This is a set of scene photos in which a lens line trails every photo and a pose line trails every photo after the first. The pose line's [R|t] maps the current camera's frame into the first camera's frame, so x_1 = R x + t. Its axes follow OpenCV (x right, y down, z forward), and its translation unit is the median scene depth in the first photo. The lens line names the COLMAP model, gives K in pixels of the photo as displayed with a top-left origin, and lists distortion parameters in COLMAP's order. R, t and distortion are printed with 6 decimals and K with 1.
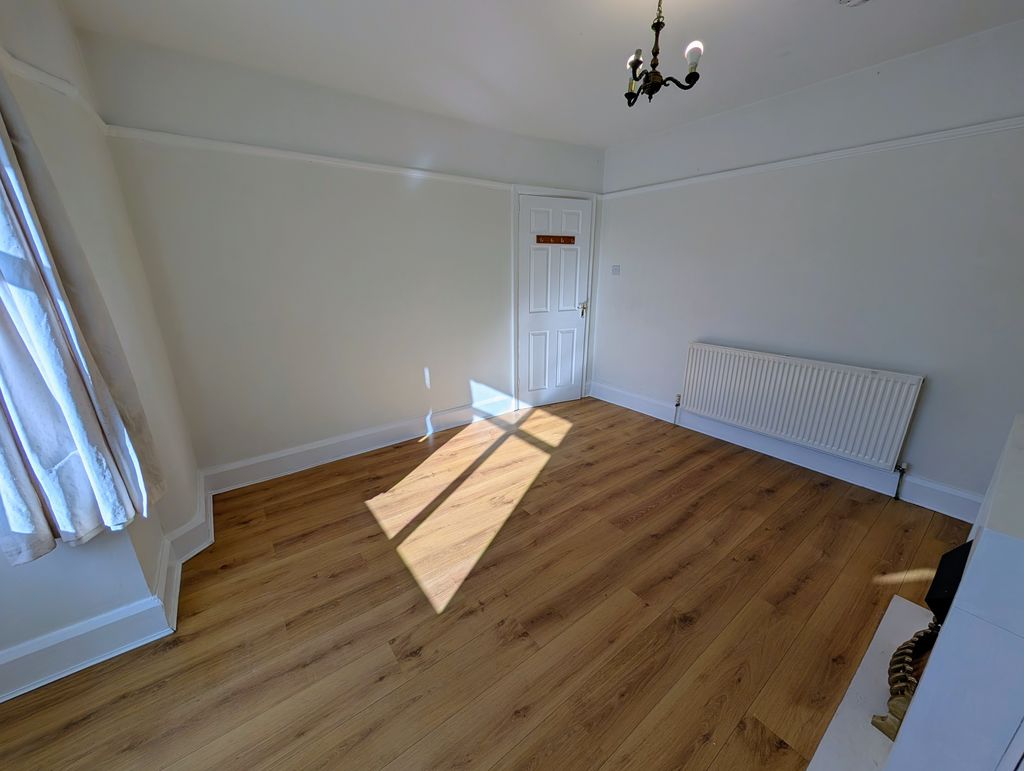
lens RADIAL K [[401.5, 0, 510.3], [0, 401.5, 386.4], [0, 0, 1]] dist [-0.001204, -0.000220]
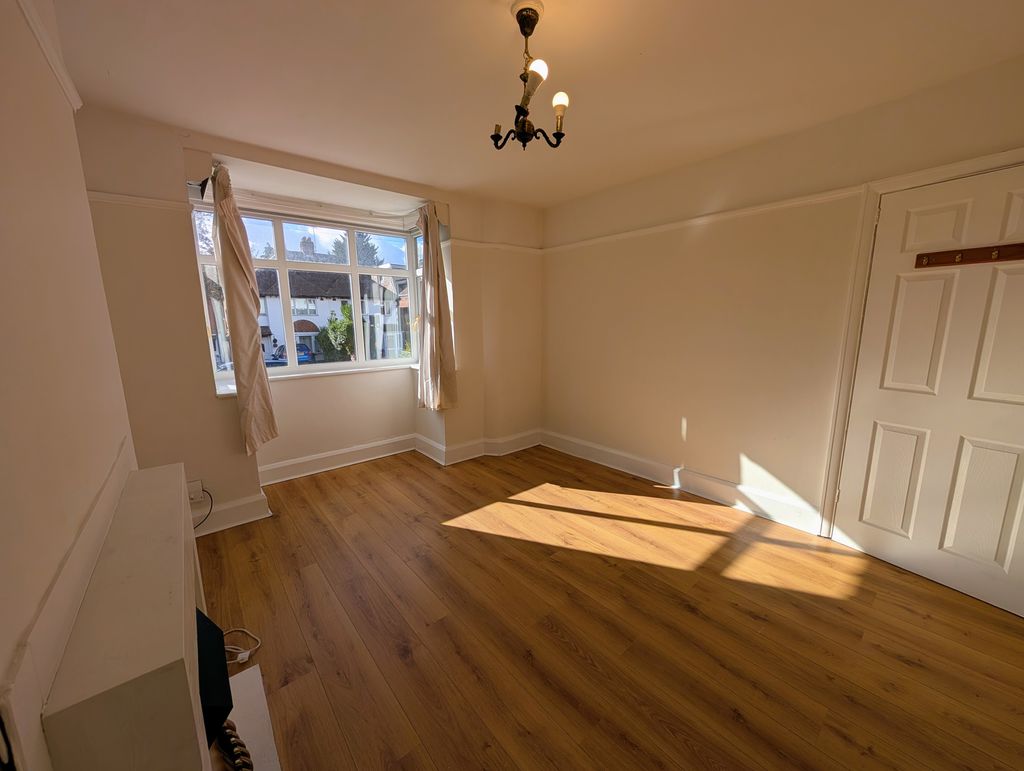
lens RADIAL K [[401.5, 0, 510.3], [0, 401.5, 386.4], [0, 0, 1]] dist [-0.001204, -0.000220]
pose [[0.025298, 0.169764, -0.985160, 0.844001], [-0.273701, 0.948996, 0.156504, -0.185043], [0.961482, 0.265680, 0.070473, 0.634835]]
